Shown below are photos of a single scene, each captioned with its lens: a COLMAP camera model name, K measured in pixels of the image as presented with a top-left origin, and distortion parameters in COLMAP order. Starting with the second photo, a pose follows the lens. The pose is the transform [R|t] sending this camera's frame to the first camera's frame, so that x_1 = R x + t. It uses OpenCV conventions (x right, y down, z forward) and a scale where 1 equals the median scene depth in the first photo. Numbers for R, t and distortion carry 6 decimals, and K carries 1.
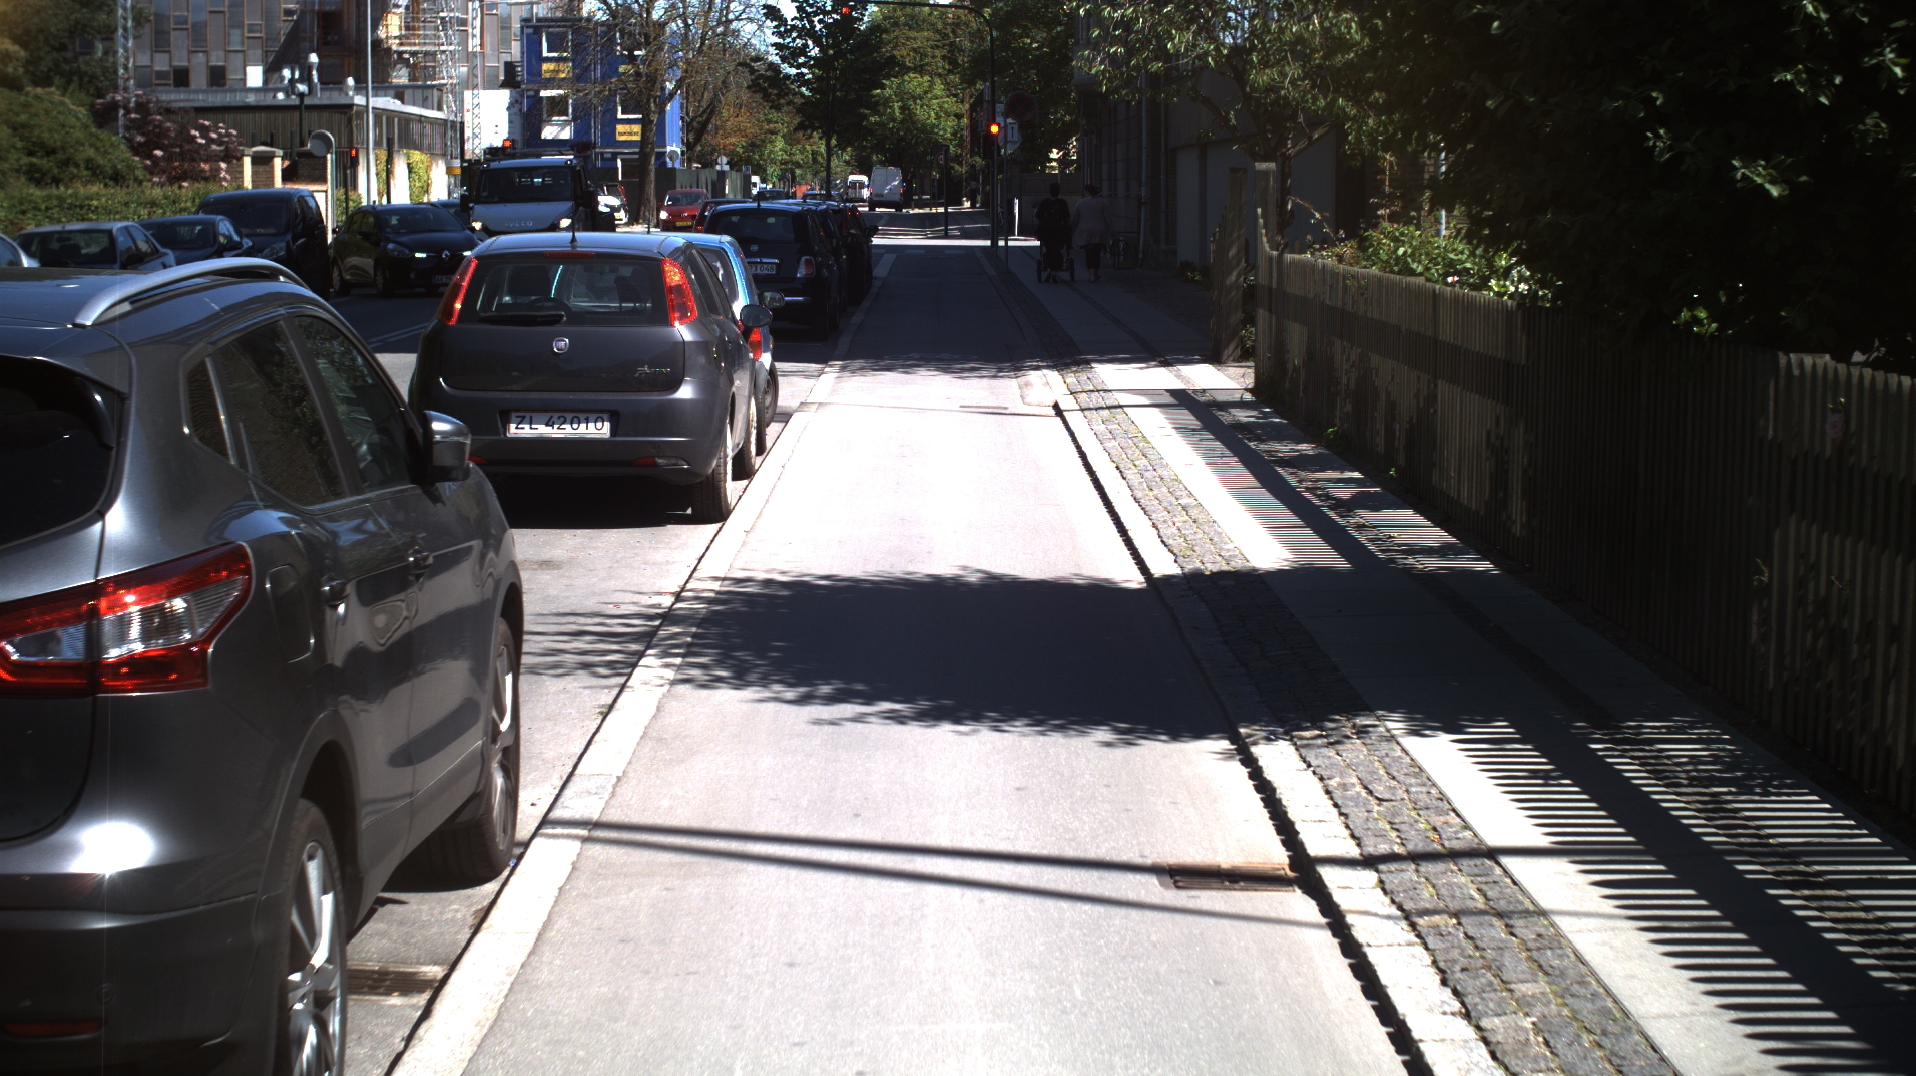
lens RADIAL K [[3312.8, 0, 958.0], [0, 3312.8, 538.0], [0, 0, 1]] dist [-0.291538, 0.390967]
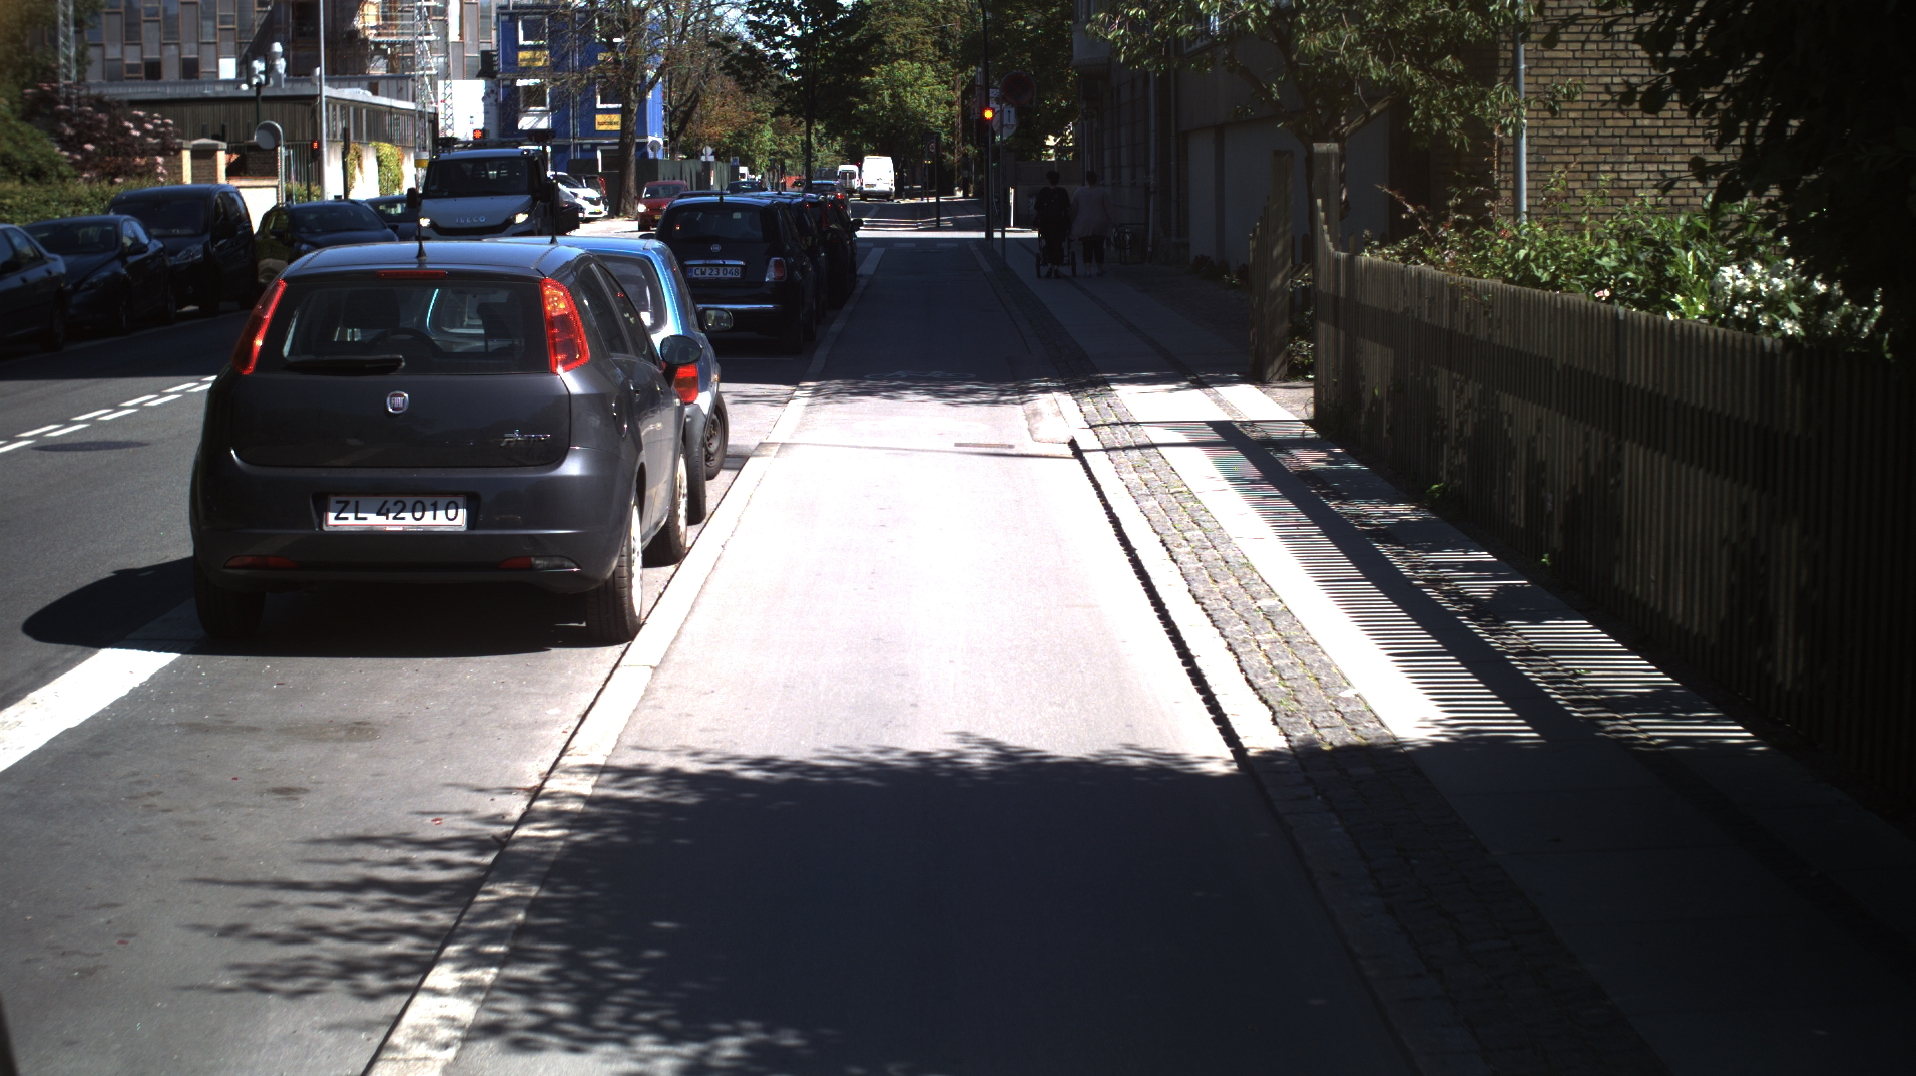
lens RADIAL K [[3312.8, 0, 958.0], [0, 3312.8, 538.0], [0, 0, 1]] dist [-0.291538, 0.390967]
pose [[0.999966, -0.008052, 0.001578, -0.000077], [0.008047, 0.999962, 0.003232, -0.007489], [-0.001604, -0.003219, 0.999994, 0.070998]]
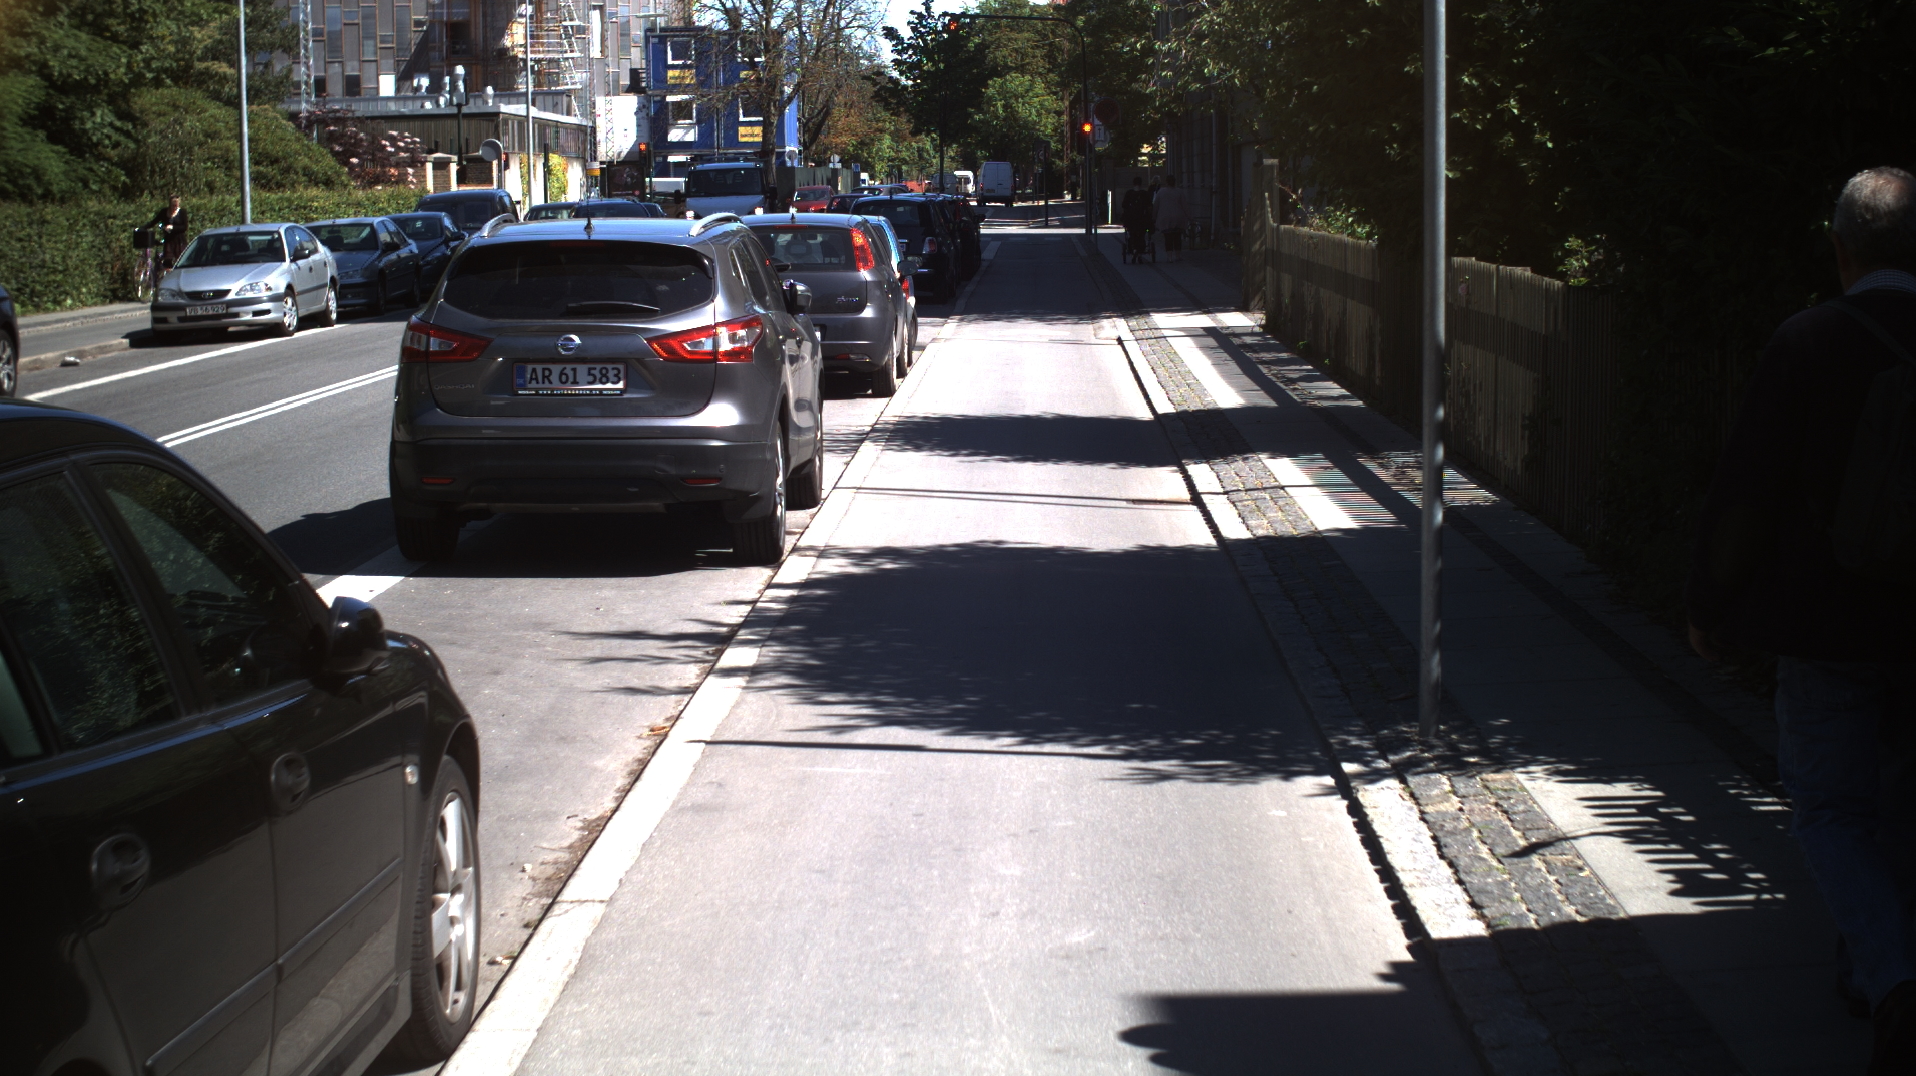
lens RADIAL K [[3312.8, 0, 958.0], [0, 3312.8, 538.0], [0, 0, 1]] dist [-0.291538, 0.390967]
pose [[0.999380, -0.012514, -0.032894, 0.002716], [0.012568, 0.999920, 0.001437, 0.015171], [0.032874, -0.001850, 0.999458, -0.141616]]
